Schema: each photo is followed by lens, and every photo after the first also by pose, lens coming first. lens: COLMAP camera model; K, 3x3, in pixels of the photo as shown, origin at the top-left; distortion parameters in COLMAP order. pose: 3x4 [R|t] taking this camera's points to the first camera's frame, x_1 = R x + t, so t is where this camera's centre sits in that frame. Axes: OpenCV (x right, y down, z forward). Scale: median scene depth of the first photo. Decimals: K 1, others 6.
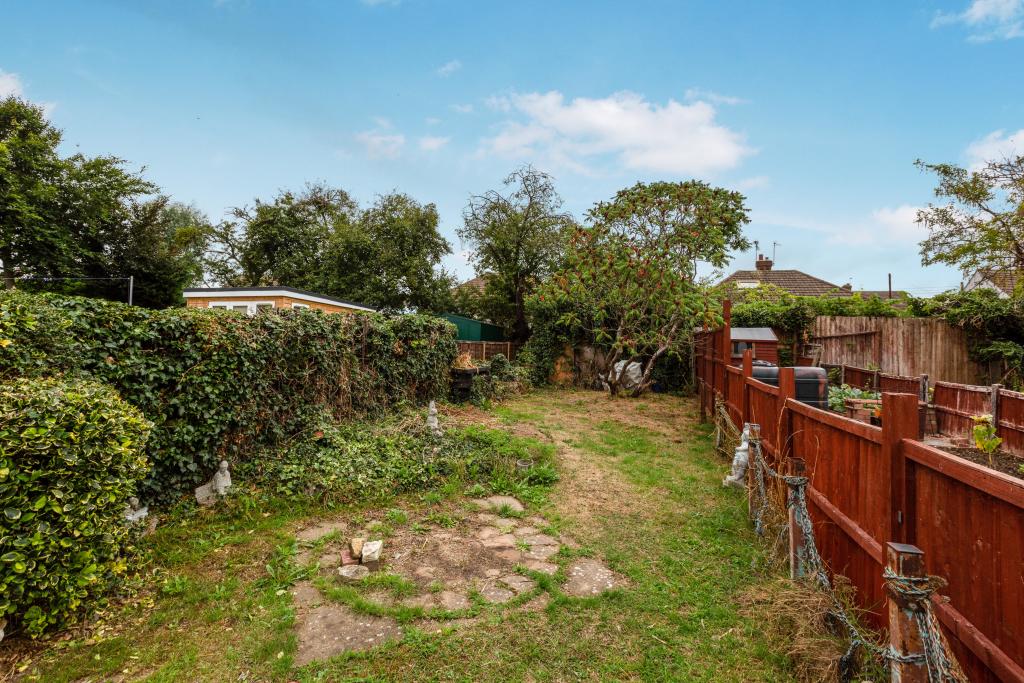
lens RADIAL K [[477.0, 0, 513.9], [0, 477.0, 324.5], [0, 0, 1]] dist [0.002548, 0.000401]
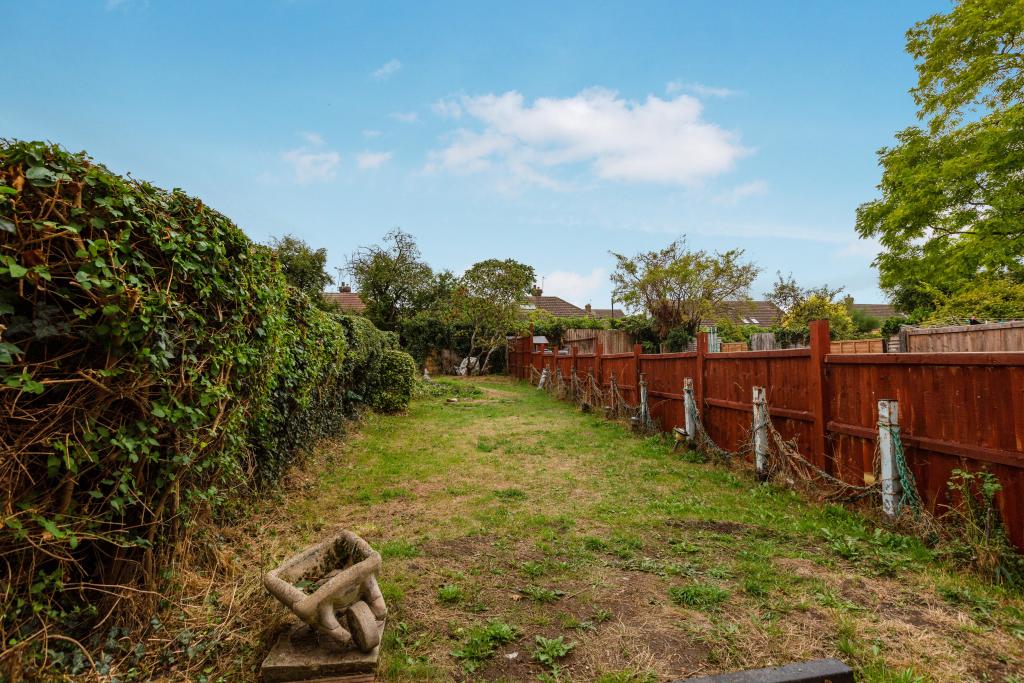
lens RADIAL K [[484.0, 0, 512.0], [0, 484.0, 341.5], [0, 0, 1]] dist [-0.022323, 0.000008]
pose [[0.903500, -0.019730, 0.428134, -0.323215], [0.015538, 0.999791, 0.013283, 0.000945], [-0.428307, -0.005349, 0.903618, -0.539099]]
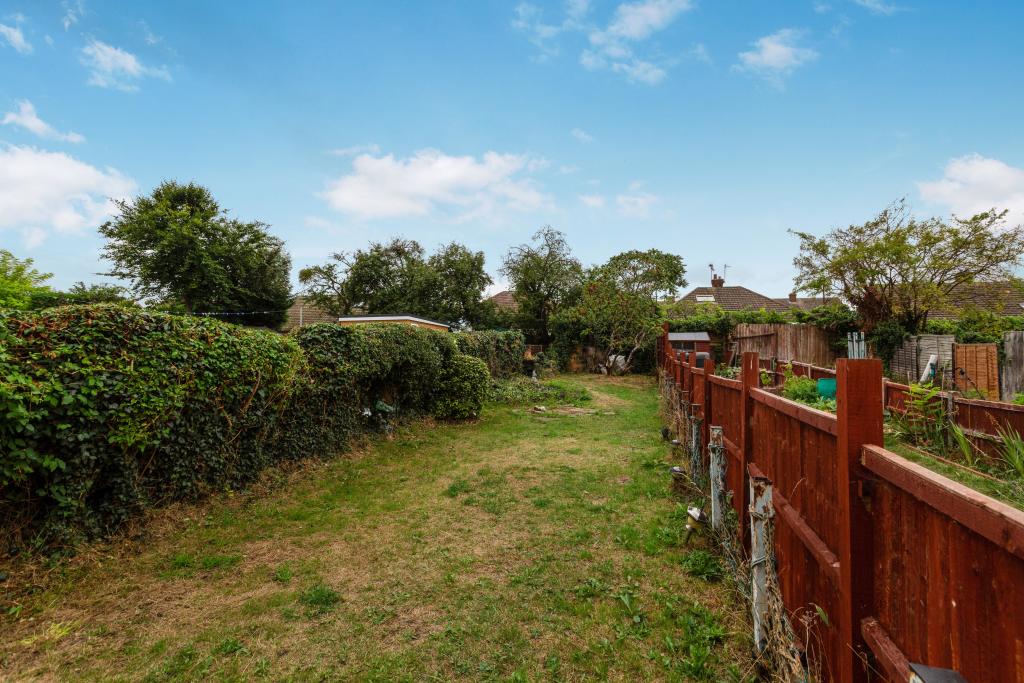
lens RADIAL K [[457.5, 0, 518.5], [0, 457.5, 338.4], [0, 0, 1]] dist [0.001624, 0.000534]
pose [[0.999296, -0.020997, 0.031082, -0.123466], [0.020416, 0.999613, 0.018894, -0.013525], [-0.031467, -0.018246, 0.999338, -0.469158]]
